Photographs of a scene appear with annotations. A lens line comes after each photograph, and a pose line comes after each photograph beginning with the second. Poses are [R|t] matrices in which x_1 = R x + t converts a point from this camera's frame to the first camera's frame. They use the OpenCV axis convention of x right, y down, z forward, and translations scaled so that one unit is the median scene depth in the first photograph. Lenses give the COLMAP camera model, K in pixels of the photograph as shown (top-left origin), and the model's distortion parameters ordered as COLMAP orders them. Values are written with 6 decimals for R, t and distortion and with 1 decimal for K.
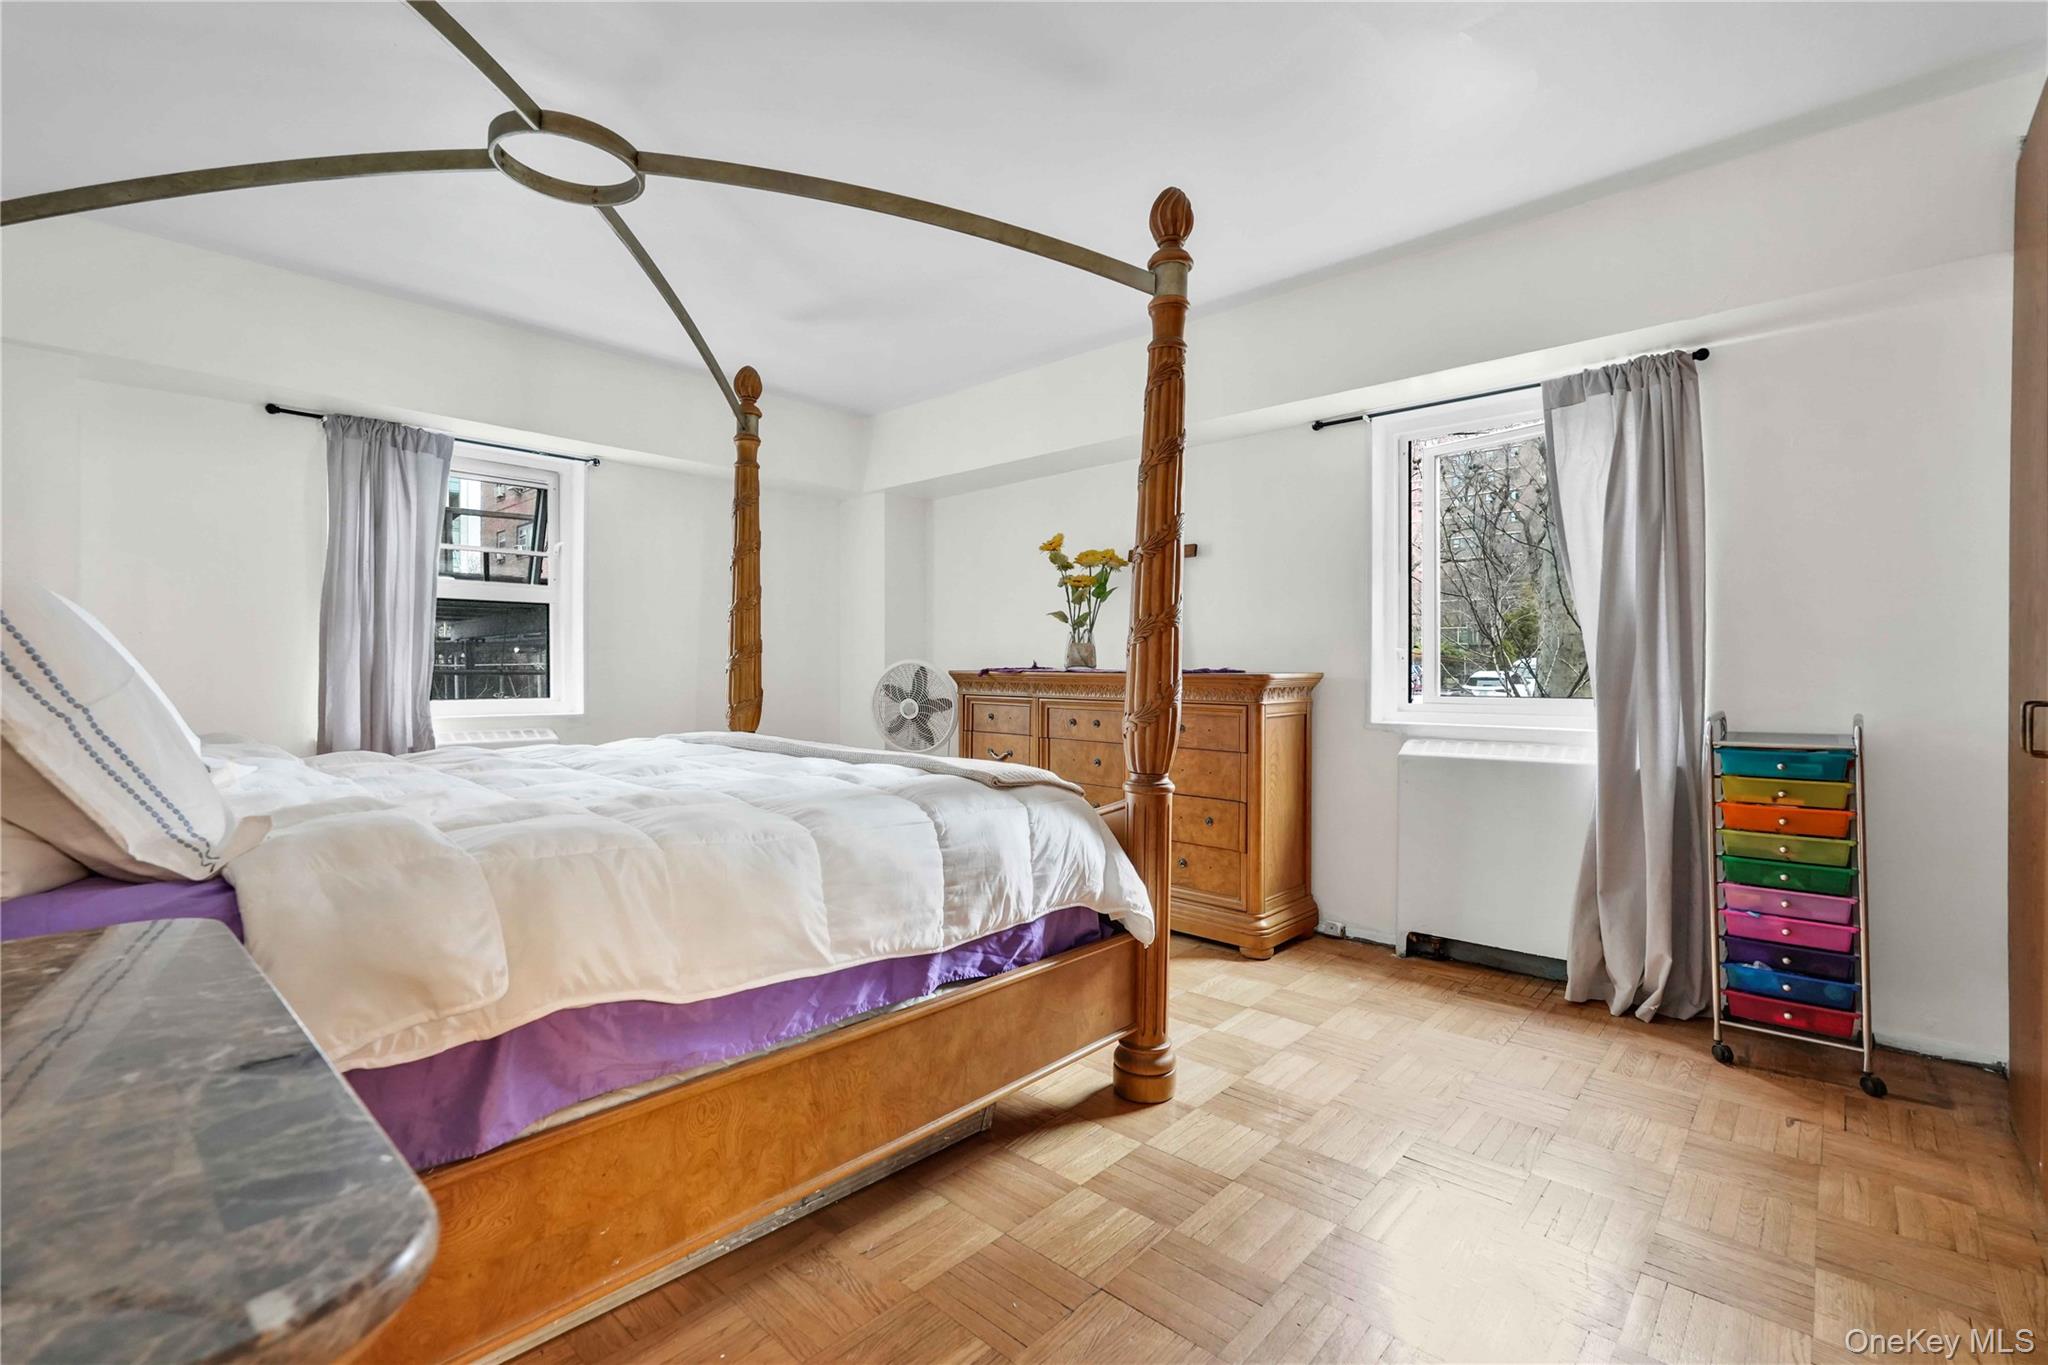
lens RADIAL K [[913.6, 0, 1025.0], [0, 913.6, 677.0], [0, 0, 1]] dist [-0.018509, 0.009389]
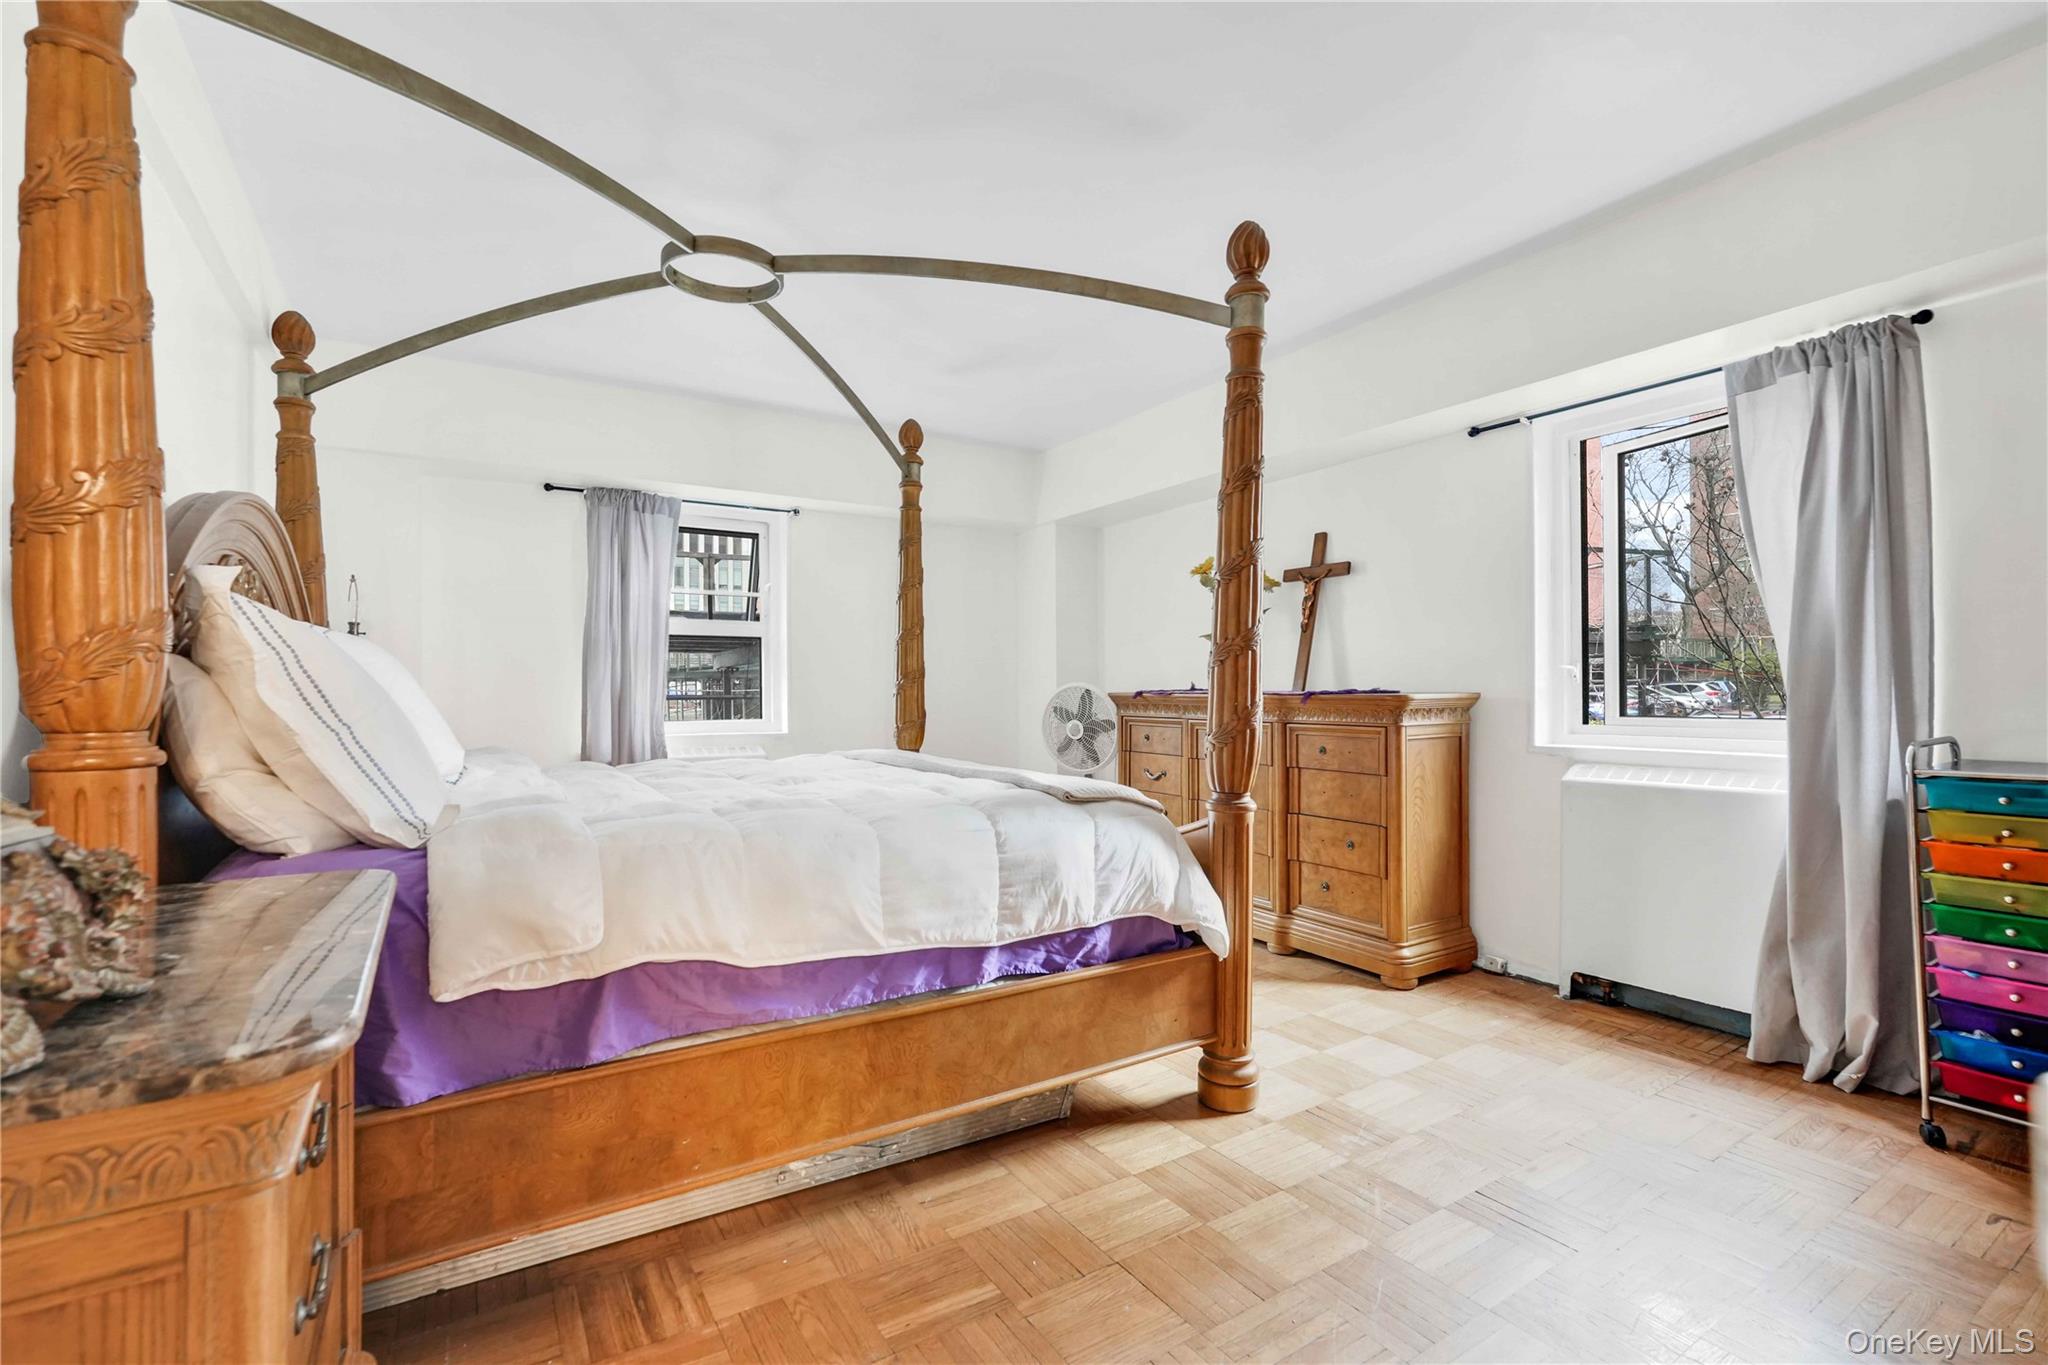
lens RADIAL K [[910.1, 0, 1016.3], [0, 910.1, 698.1], [0, 0, 1]] dist [-0.017330, 0.008828]
pose [[0.965385, -0.005631, -0.260769, 0.165744], [0.005587, 0.999984, -0.000911, -0.001263], [0.260770, -0.000578, 0.965401, -0.051261]]
